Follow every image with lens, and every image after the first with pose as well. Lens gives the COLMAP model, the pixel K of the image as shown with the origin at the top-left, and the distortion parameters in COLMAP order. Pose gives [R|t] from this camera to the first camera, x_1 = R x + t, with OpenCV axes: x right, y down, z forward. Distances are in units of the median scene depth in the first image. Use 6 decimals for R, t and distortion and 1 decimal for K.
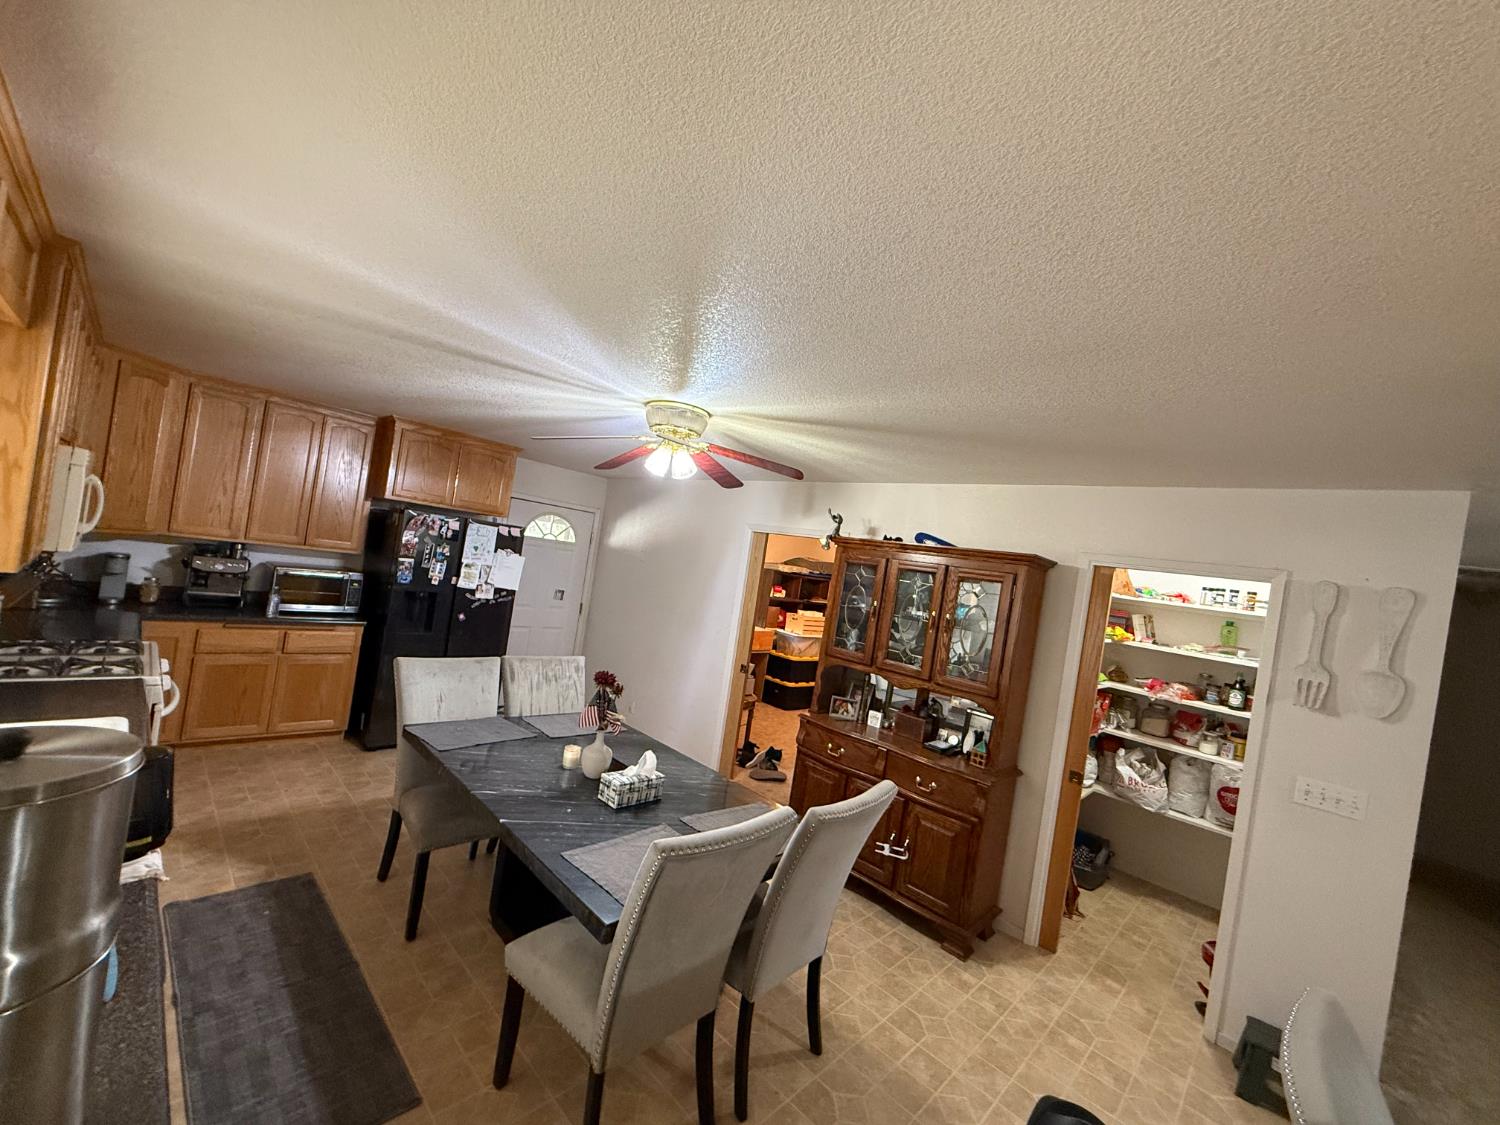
lens RADIAL K [[601.5, 0, 745.3], [0, 601.5, 565.2], [0, 0, 1]] dist [0.000323, -0.000091]
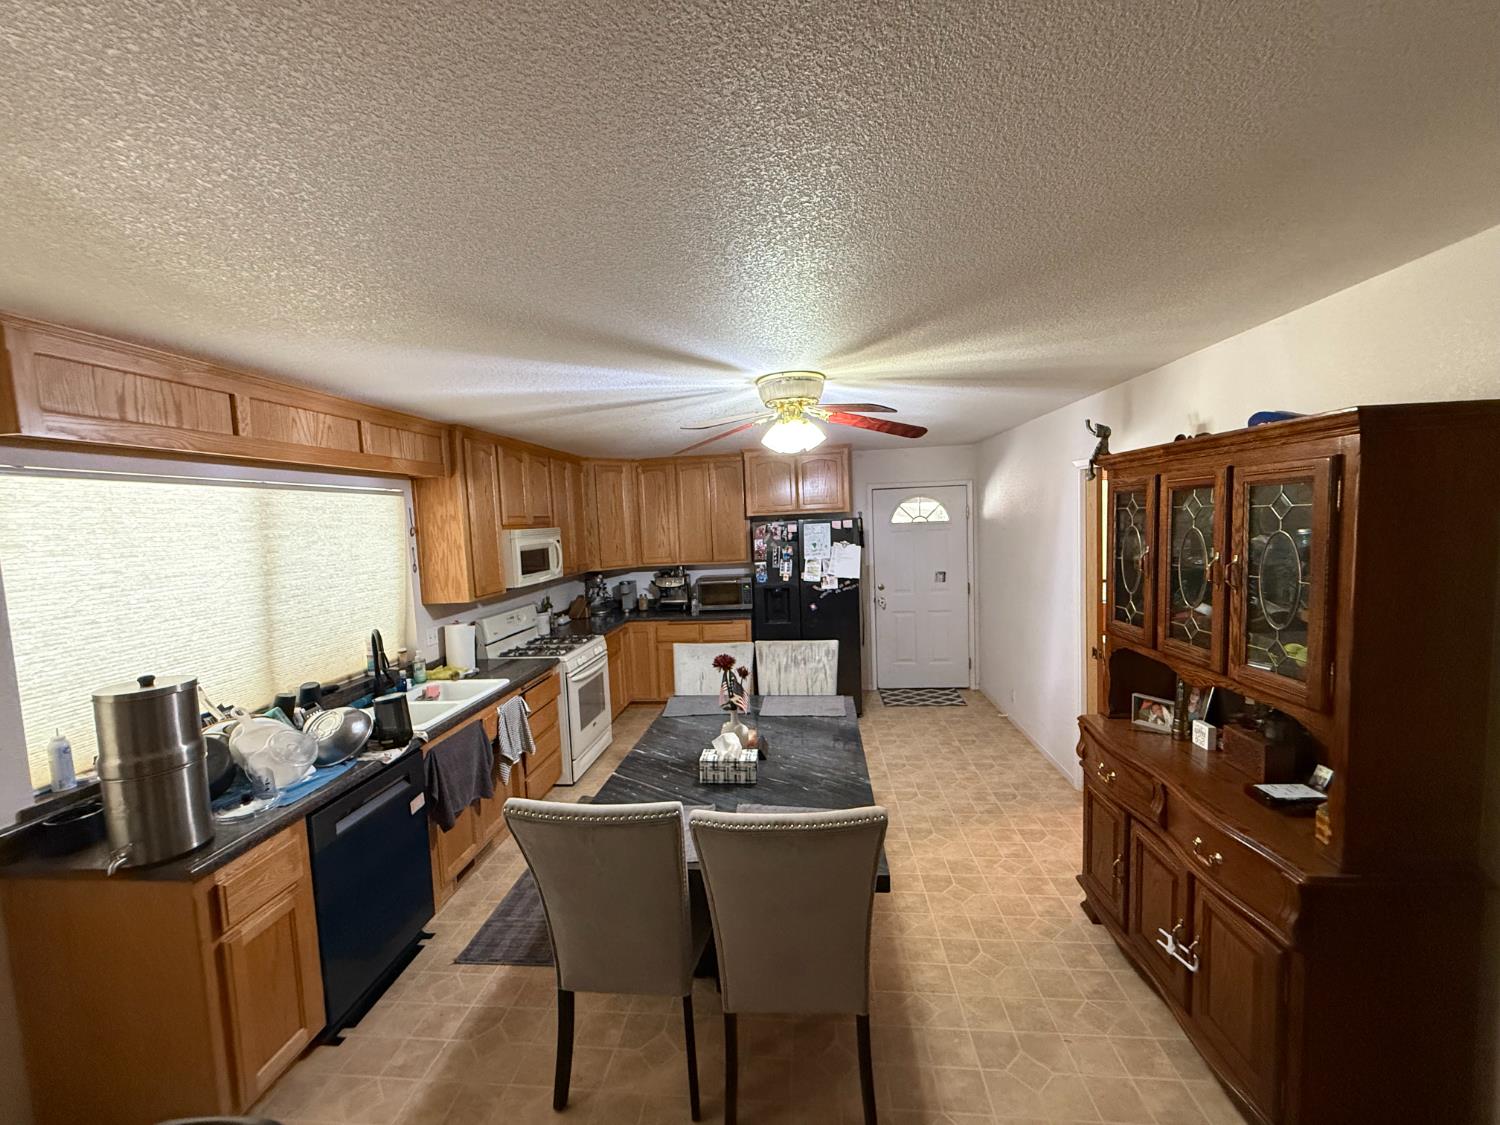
lens RADIAL K [[601.5, 0, 745.3], [0, 601.5, 565.2], [0, 0, 1]] dist [0.000323, -0.000091]
pose [[0.601905, -0.113571, -0.790451, 0.401232], [0.133385, 0.990228, -0.040706, 0.042555], [0.787349, -0.080933, 0.611172, 0.245817]]
